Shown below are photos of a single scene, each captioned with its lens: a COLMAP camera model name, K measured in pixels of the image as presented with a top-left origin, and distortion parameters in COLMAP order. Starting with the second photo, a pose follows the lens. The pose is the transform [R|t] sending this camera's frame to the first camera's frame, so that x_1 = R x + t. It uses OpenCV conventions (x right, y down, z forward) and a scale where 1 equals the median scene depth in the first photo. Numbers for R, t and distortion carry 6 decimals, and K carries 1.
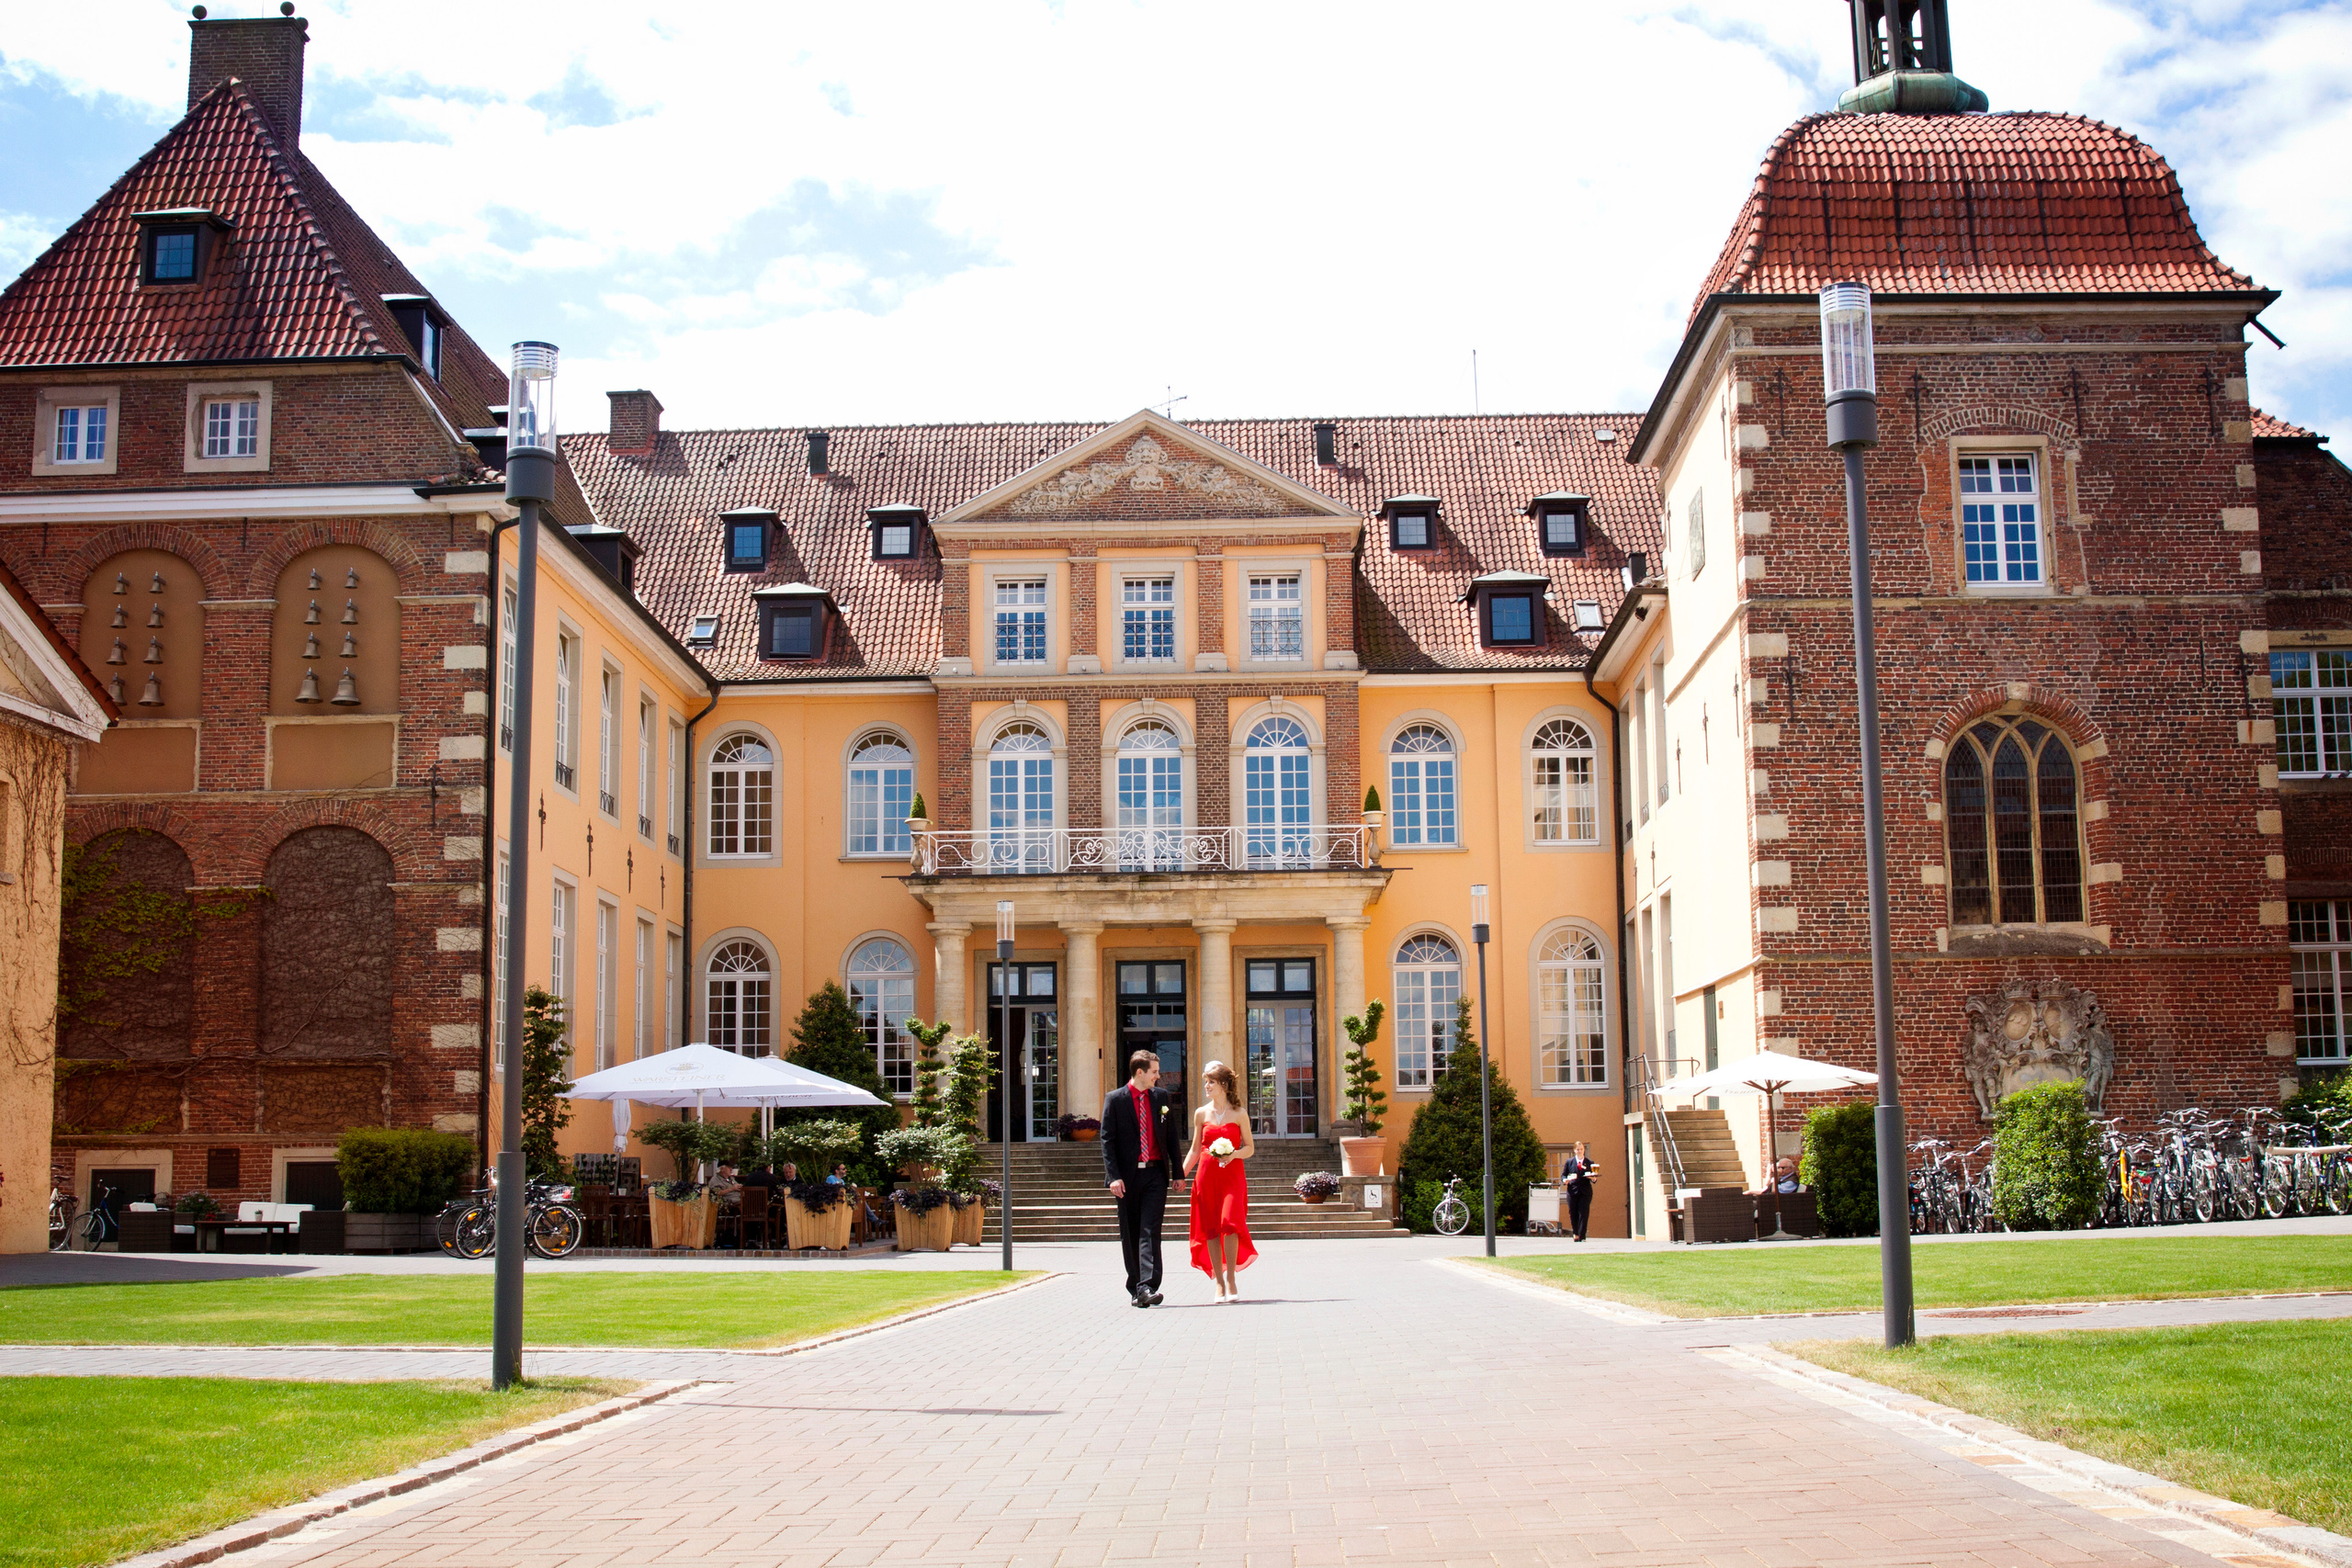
lens RADIAL K [[2681.8, 0, 1170.4], [0, 2681.8, 785.8], [0, 0, 1]] dist [-0.090081, 0.000000]
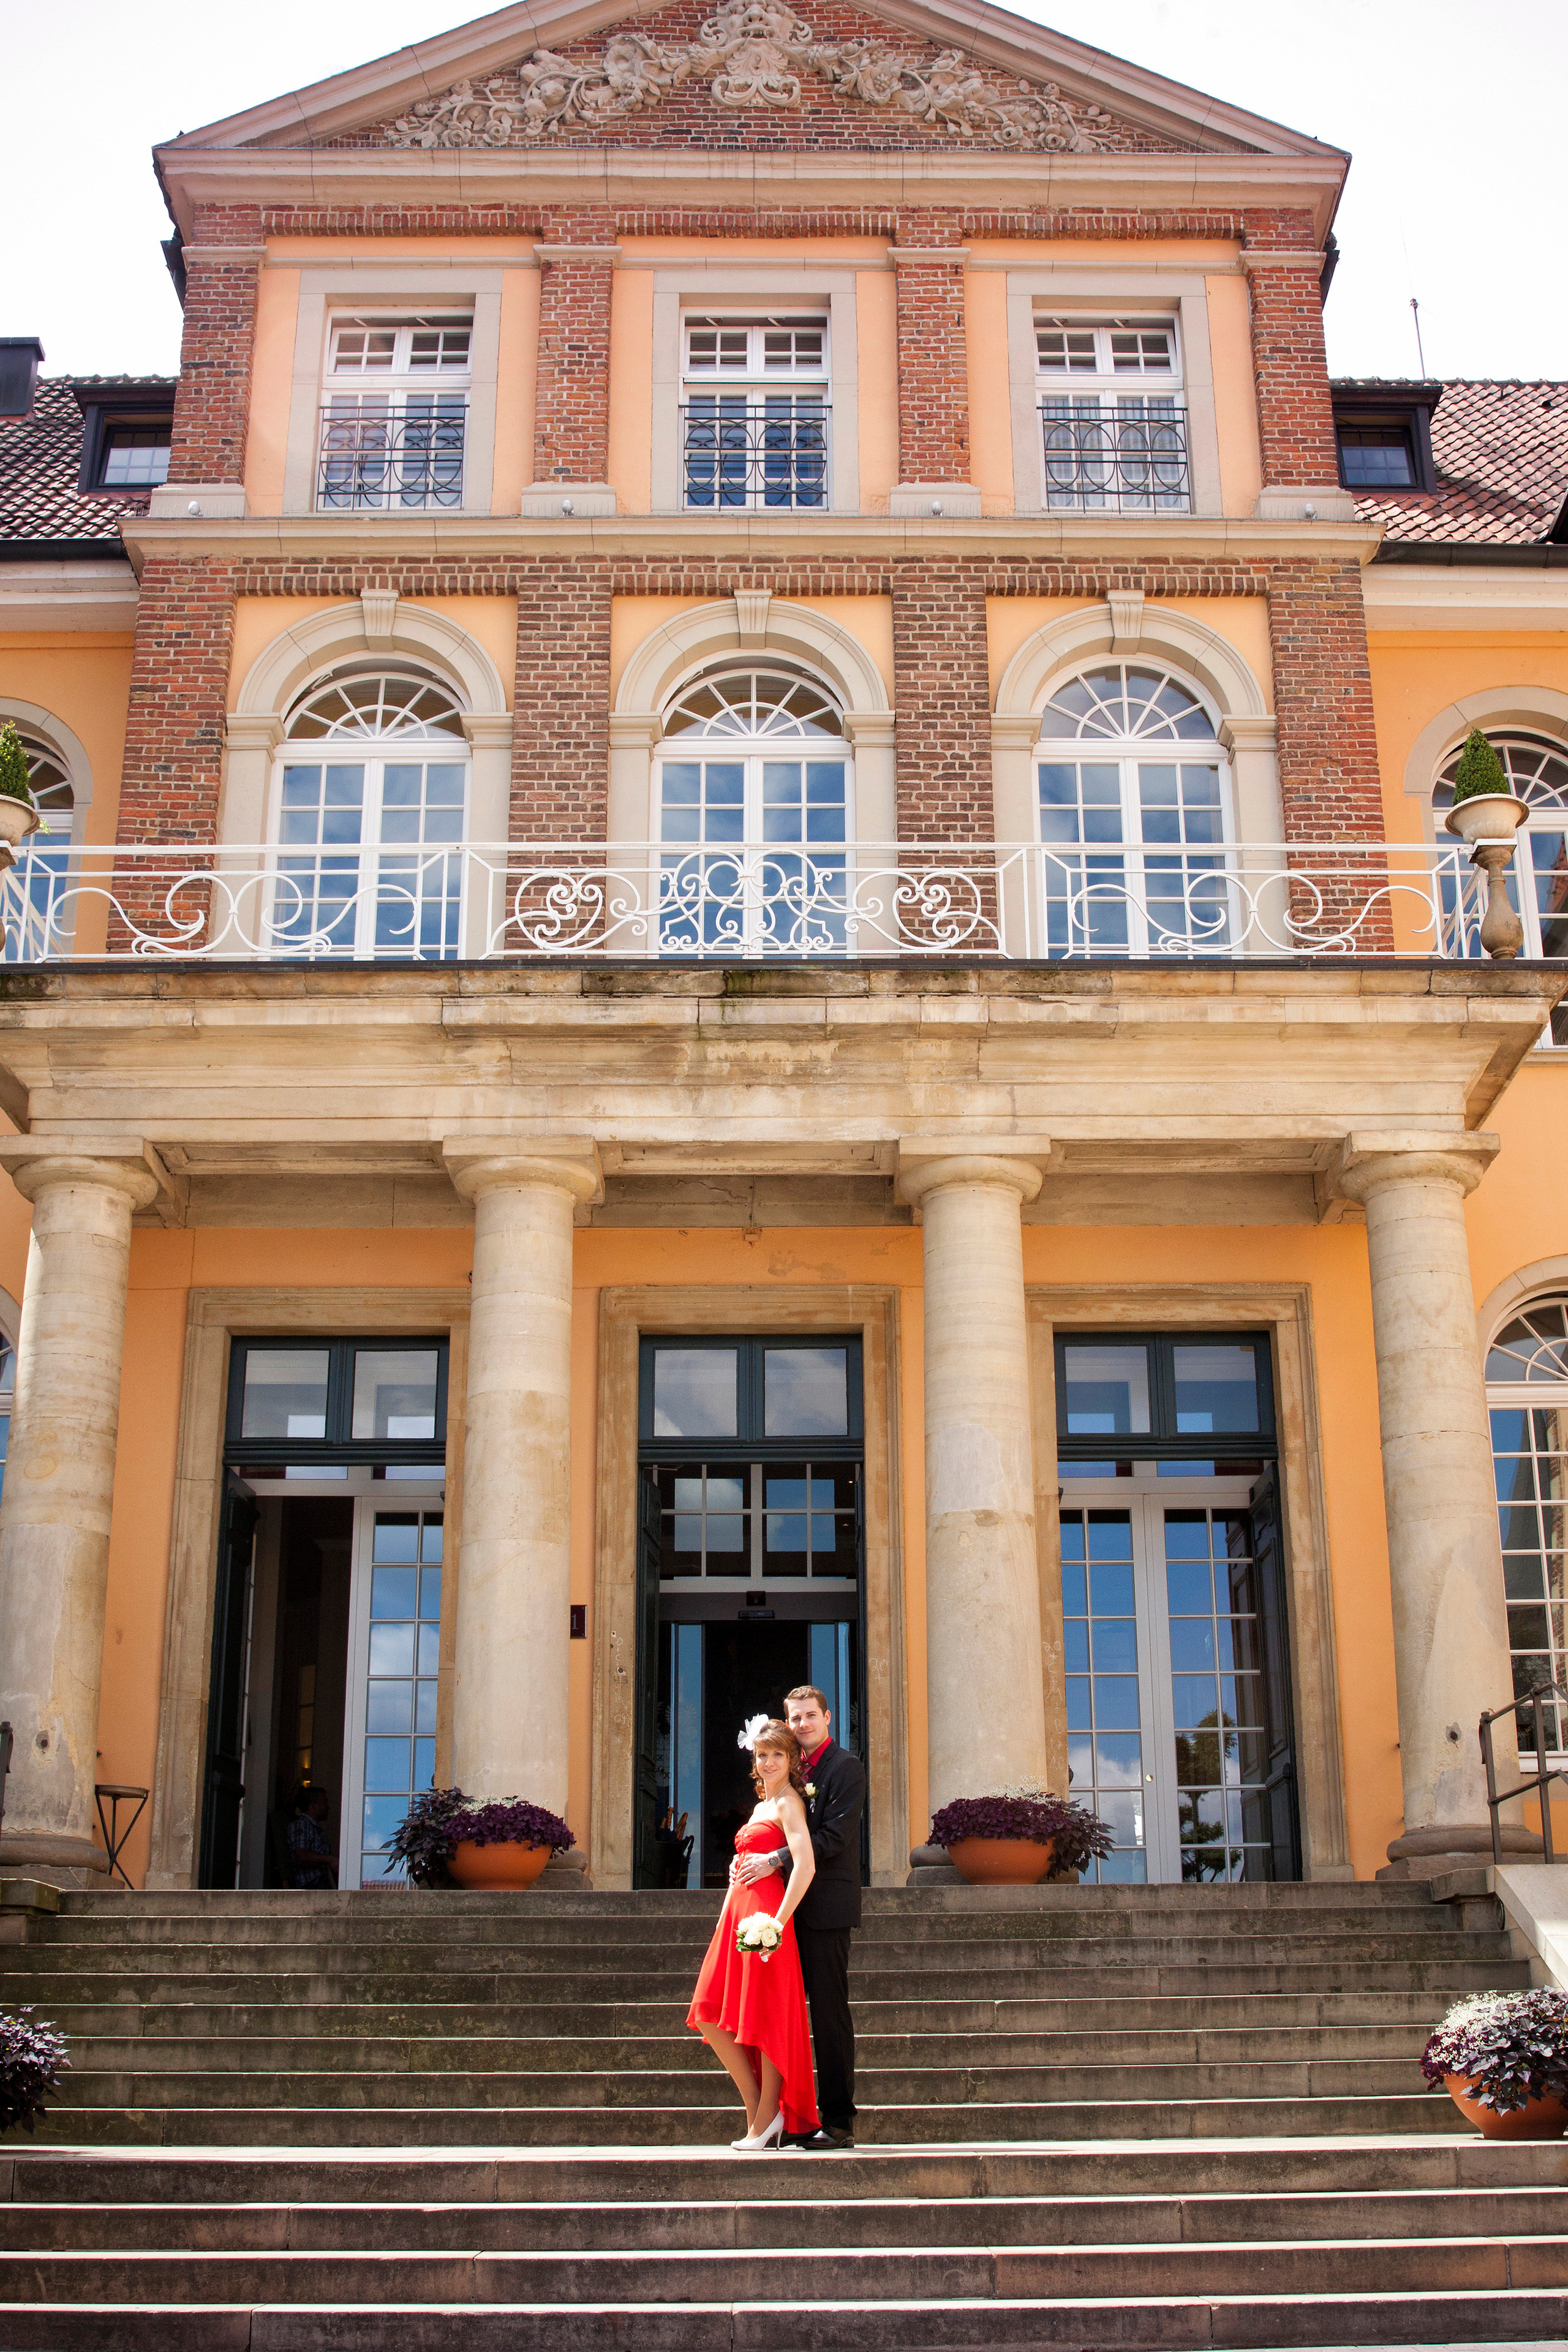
lens RADIAL K [[2682.0, 0, 799.5], [0, 2682.0, 1177.1], [0, 0, 1]] dist [-0.090081, 0.000000]
pose [[0.999549, 0.015910, 0.025454, -0.009788], [-0.010808, 0.981867, -0.189264, 0.105401], [-0.028004, 0.188904, 0.981596, 0.678578]]
